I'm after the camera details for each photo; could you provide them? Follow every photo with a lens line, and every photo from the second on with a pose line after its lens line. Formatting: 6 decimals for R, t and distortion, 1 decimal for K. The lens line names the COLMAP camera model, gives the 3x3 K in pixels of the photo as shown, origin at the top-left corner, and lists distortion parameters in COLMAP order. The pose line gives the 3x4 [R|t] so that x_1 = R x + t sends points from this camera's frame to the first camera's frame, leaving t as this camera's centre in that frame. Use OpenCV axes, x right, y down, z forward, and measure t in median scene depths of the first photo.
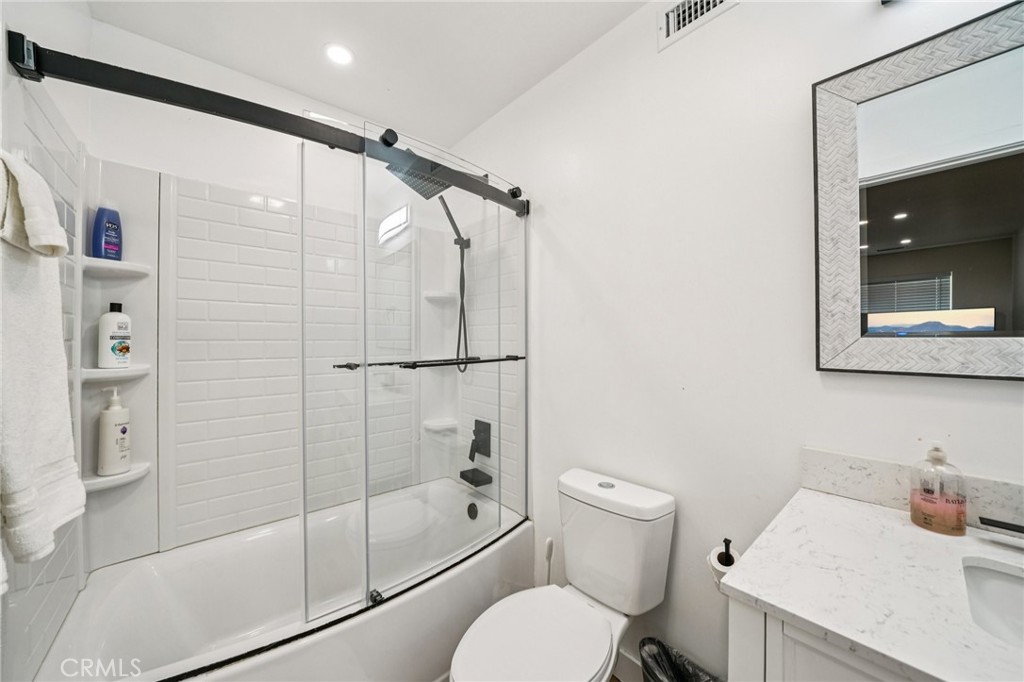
lens RADIAL K [[370.4, 0, 508.9], [0, 370.4, 334.9], [0, 0, 1]] dist [-0.014166, -0.000117]
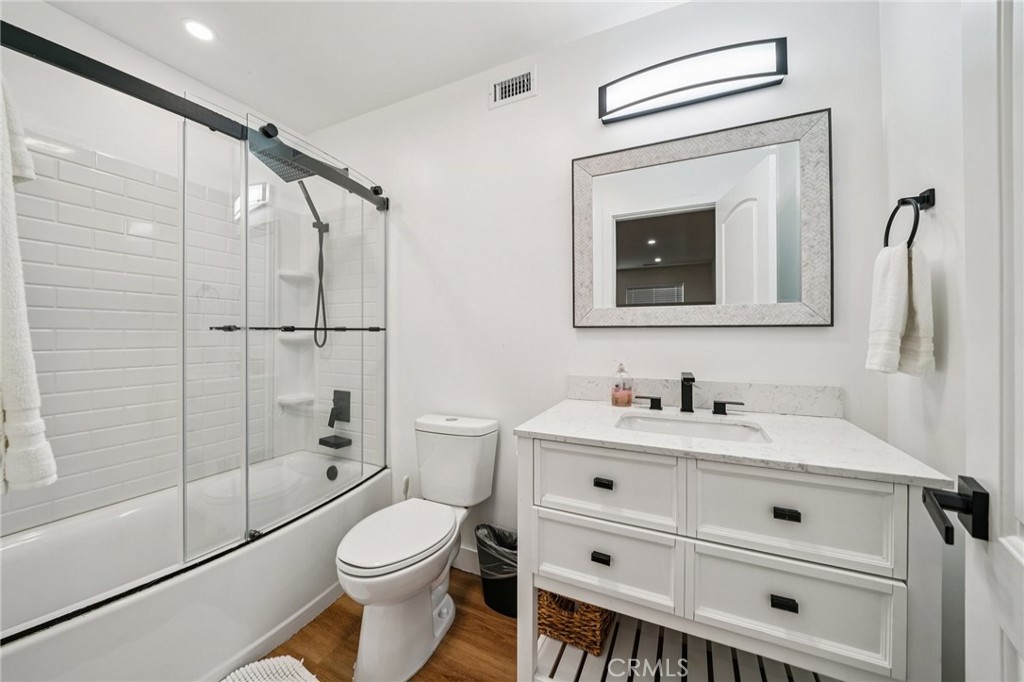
lens RADIAL K [[370.4, 0, 508.9], [0, 370.4, 334.9], [0, 0, 1]] dist [-0.014166, -0.000117]
pose [[0.913567, -0.001173, 0.406687, -0.076245], [-0.004038, 0.999920, 0.011955, 0.062177], [-0.406668, -0.012564, 0.913489, -0.254359]]
